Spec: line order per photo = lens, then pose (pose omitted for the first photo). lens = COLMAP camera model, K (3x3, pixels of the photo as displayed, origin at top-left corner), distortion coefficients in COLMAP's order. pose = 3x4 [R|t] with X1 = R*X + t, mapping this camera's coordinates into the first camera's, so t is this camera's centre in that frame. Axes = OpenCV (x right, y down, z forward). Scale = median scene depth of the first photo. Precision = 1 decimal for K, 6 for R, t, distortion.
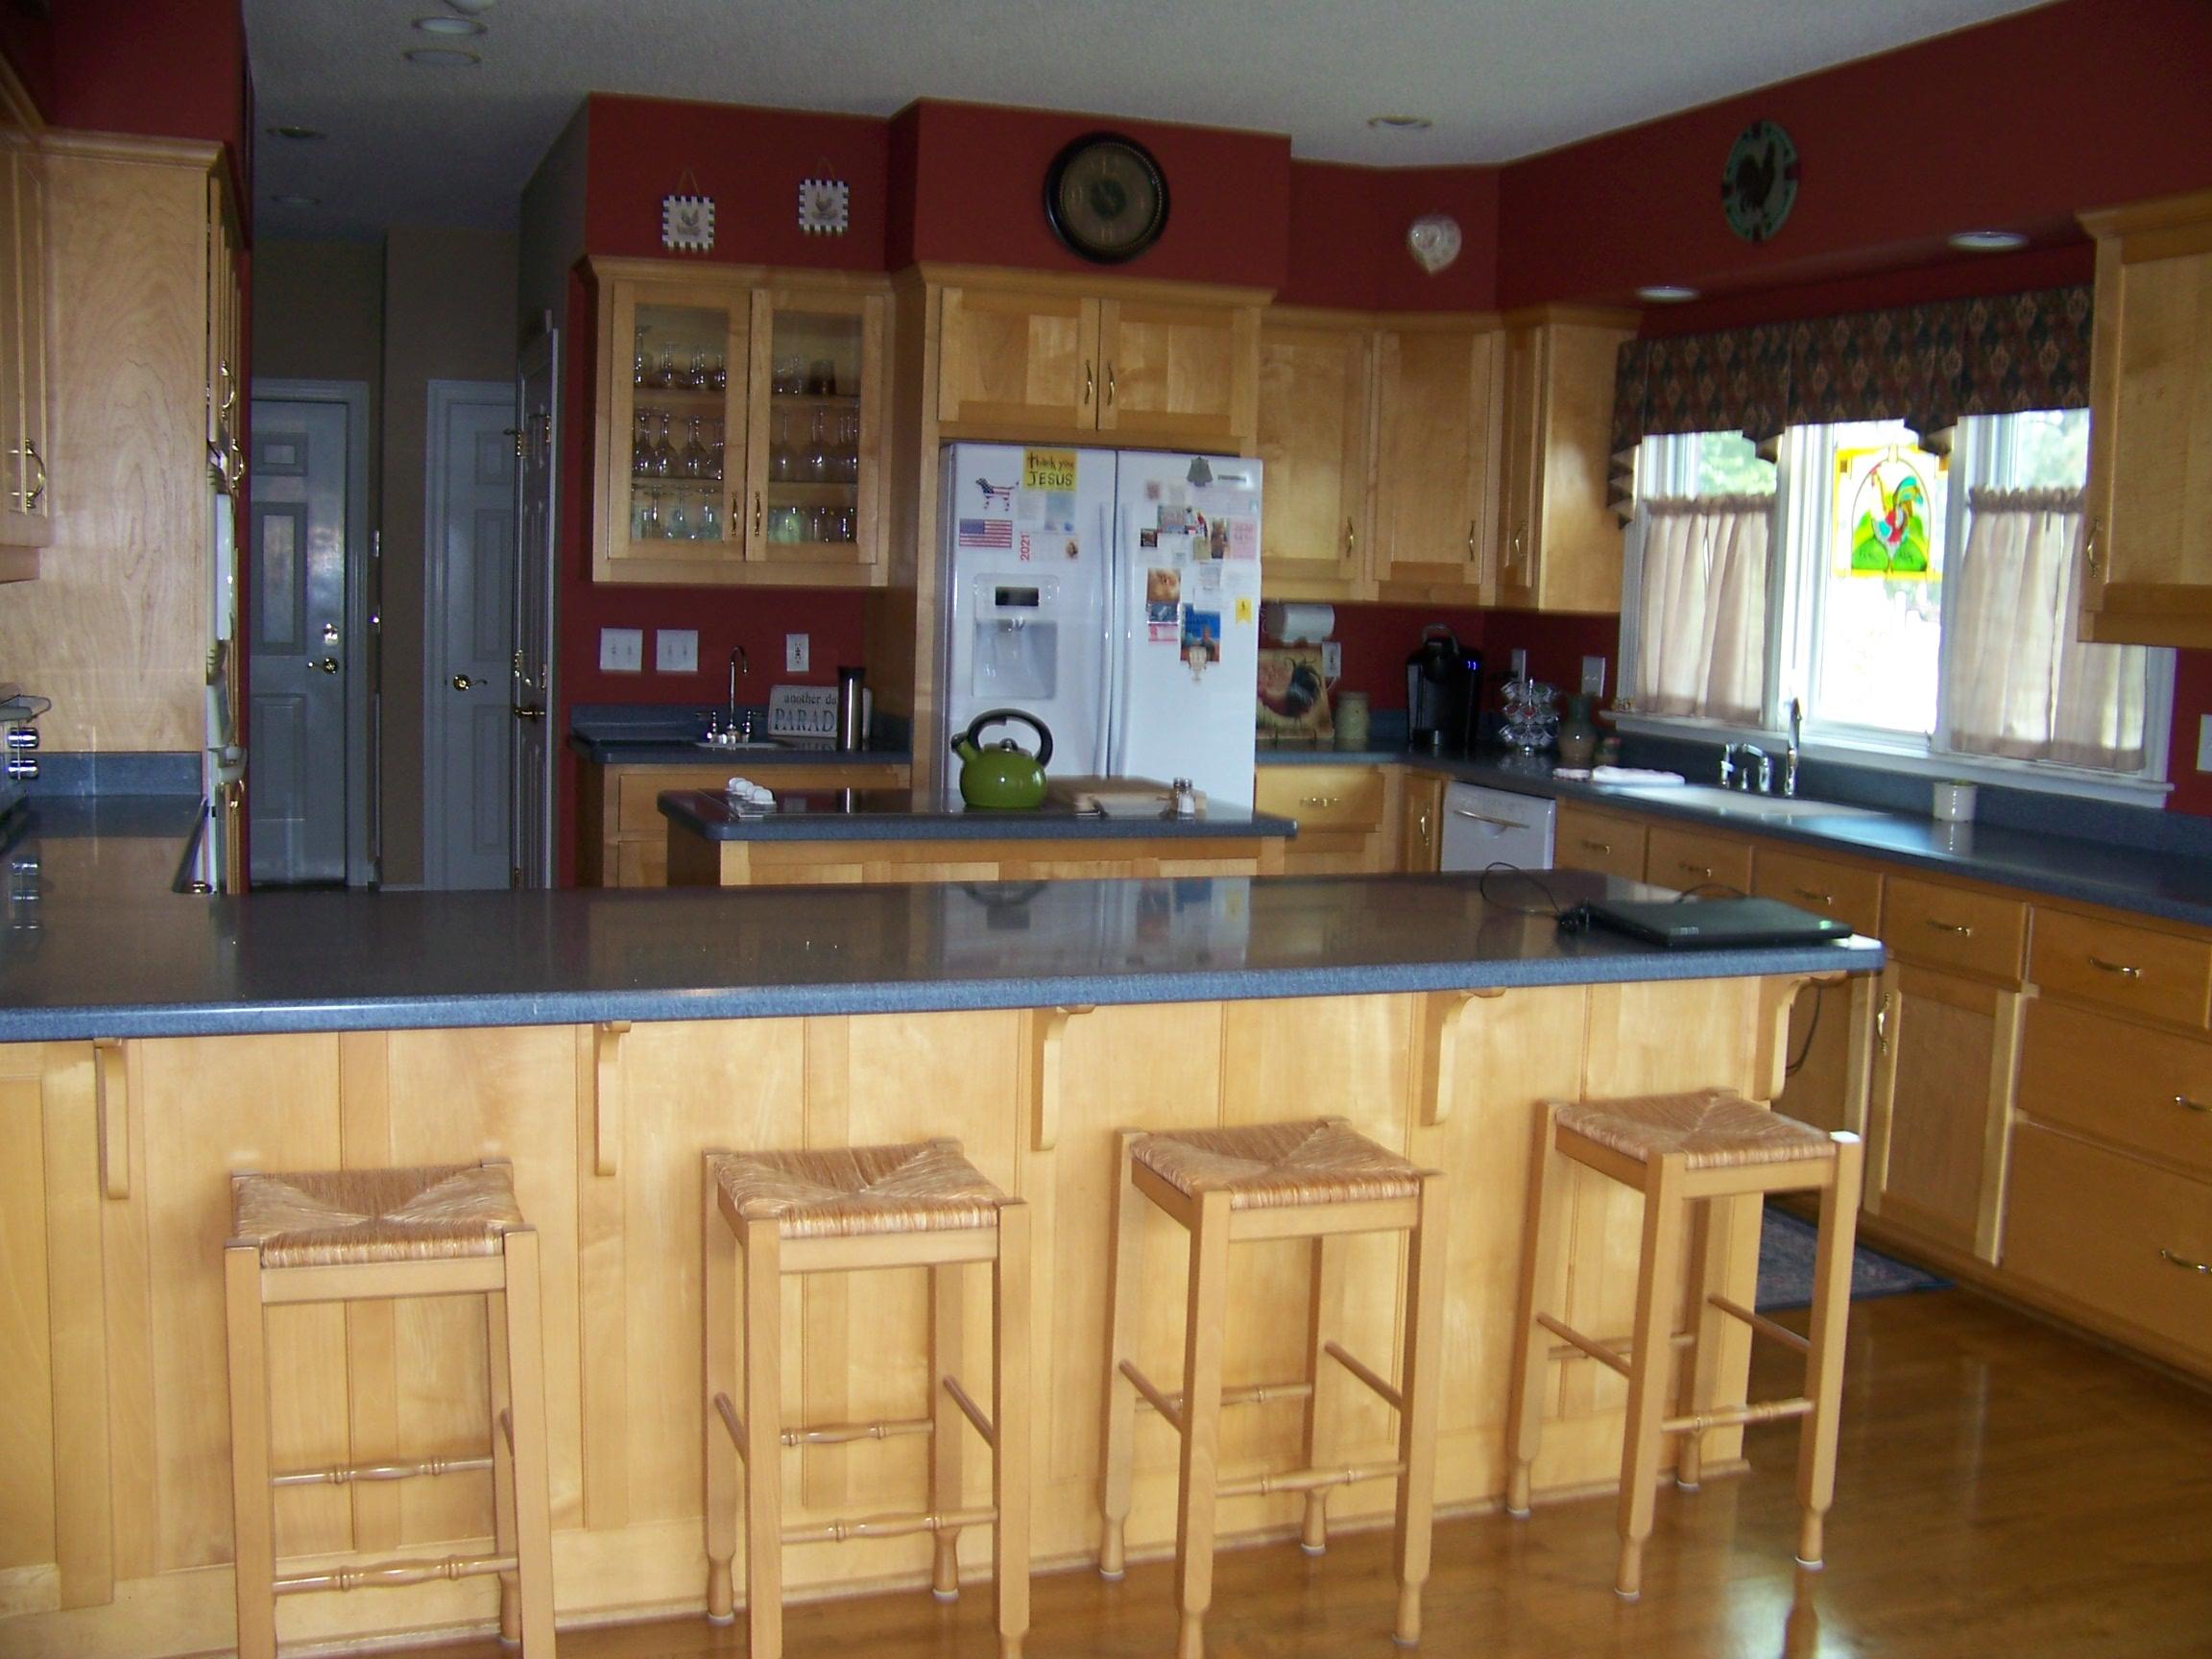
lens RADIAL K [[2306.0, 0, 1157.7], [0, 2306.0, 827.2], [0, 0, 1]] dist [-0.248226, 0.329399]
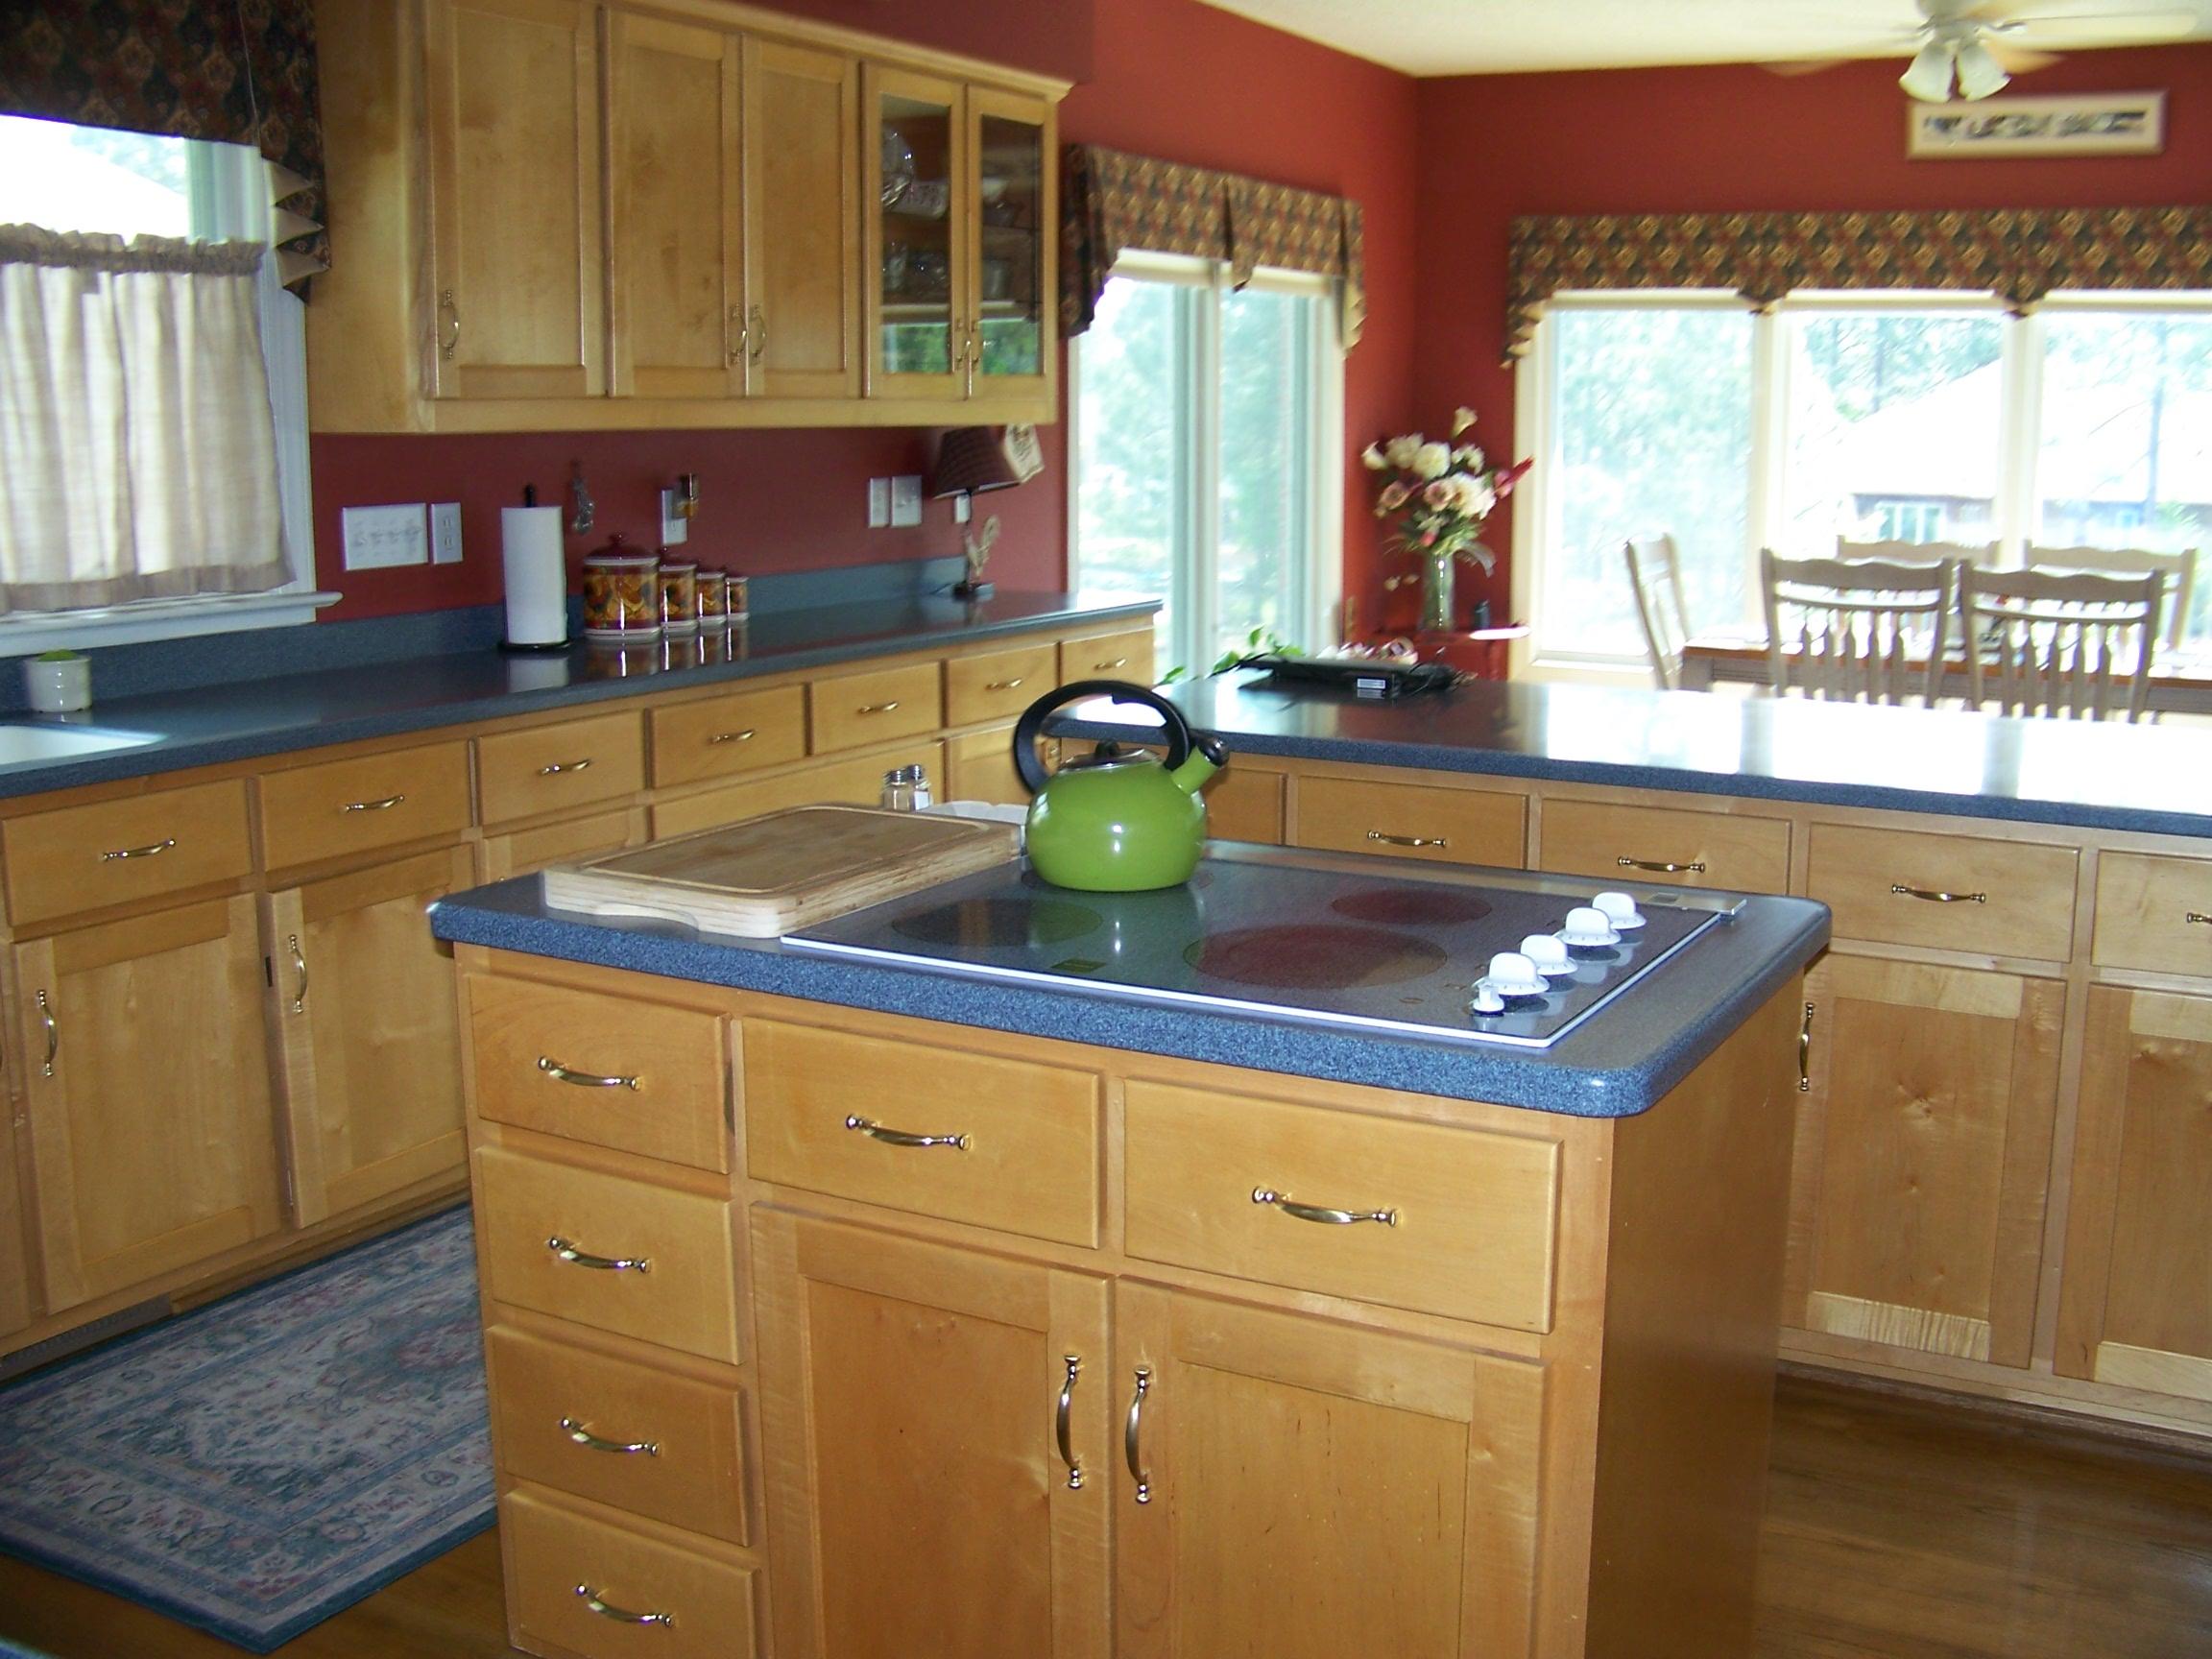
lens RADIAL K [[2306.0, 0, 1157.7], [0, 2306.0, 827.2], [0, 0, 1]] dist [-0.248226, 0.329399]
pose [[-0.661377, -0.165271, 0.731619, -0.325731], [0.056157, 0.961773, 0.268028, -0.113262], [-0.747949, 0.218352, -0.626813, 1.006647]]
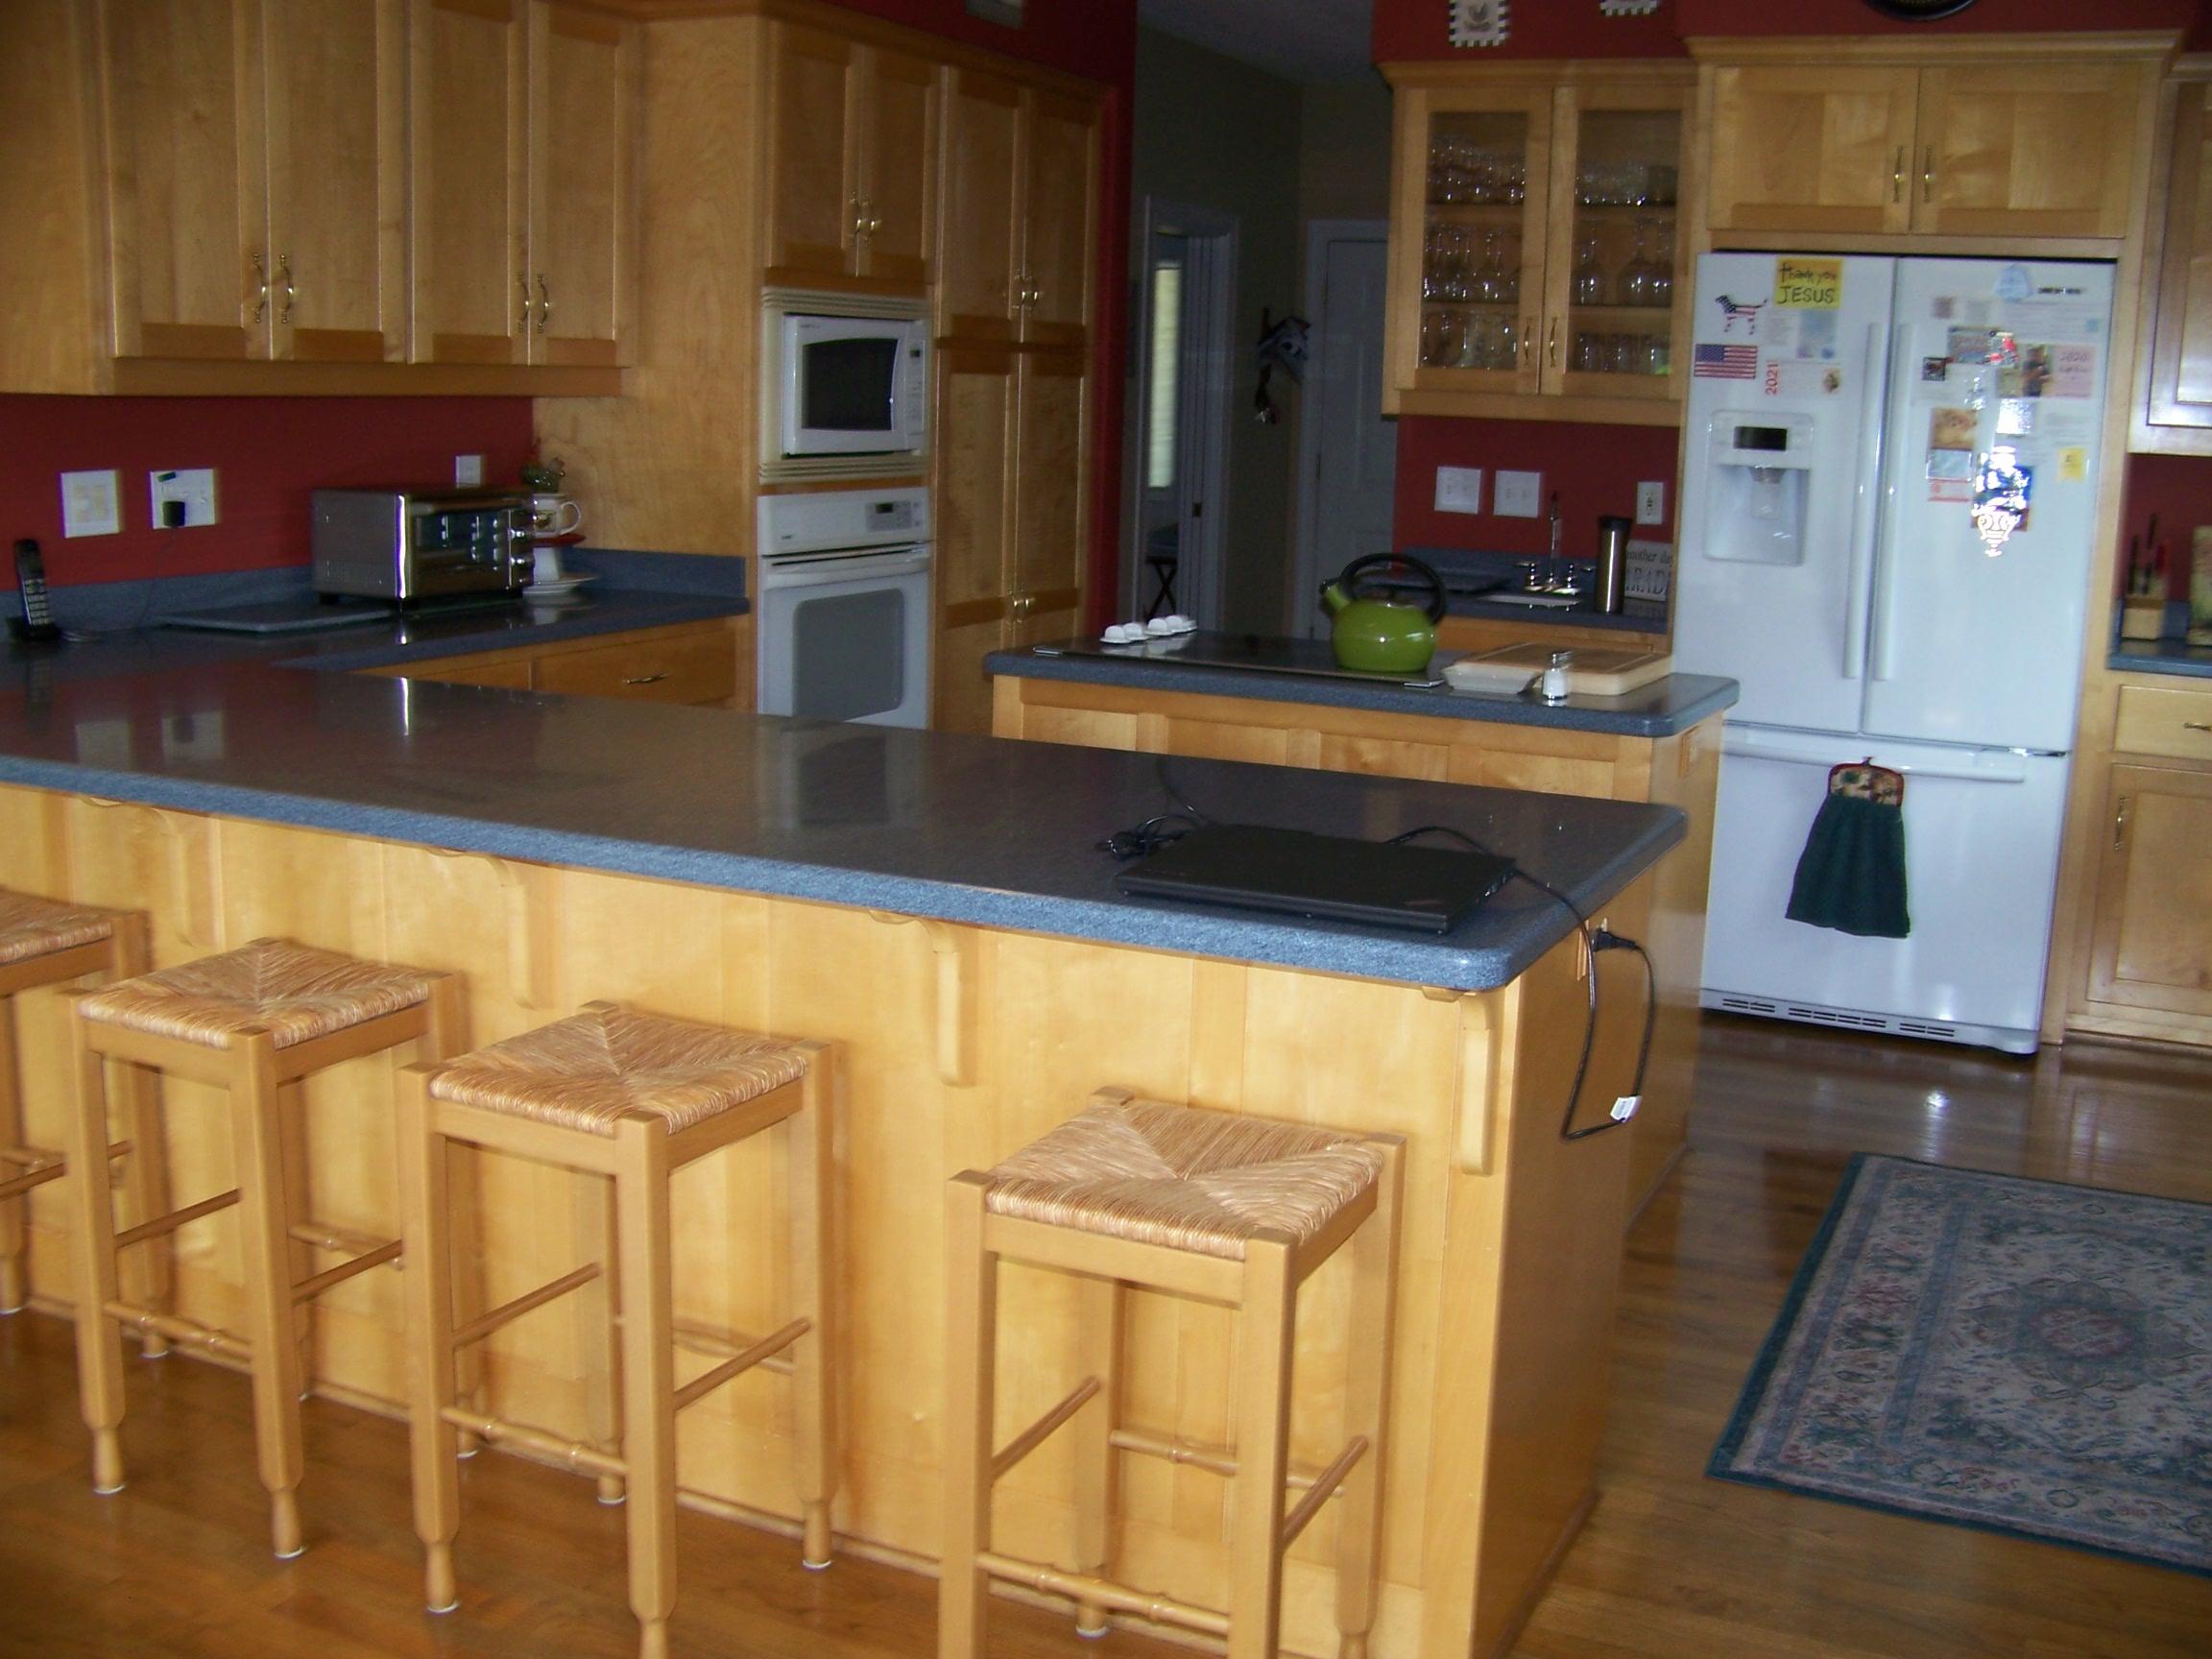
lens RADIAL K [[2306.0, 0, 1157.7], [0, 2306.0, 827.2], [0, 0, 1]] dist [-0.248226, 0.329399]
pose [[0.711883, 0.122259, -0.691575, 0.362171], [-0.083922, 0.992484, 0.089068, -0.014820], [0.697266, -0.005367, 0.716792, 0.264118]]
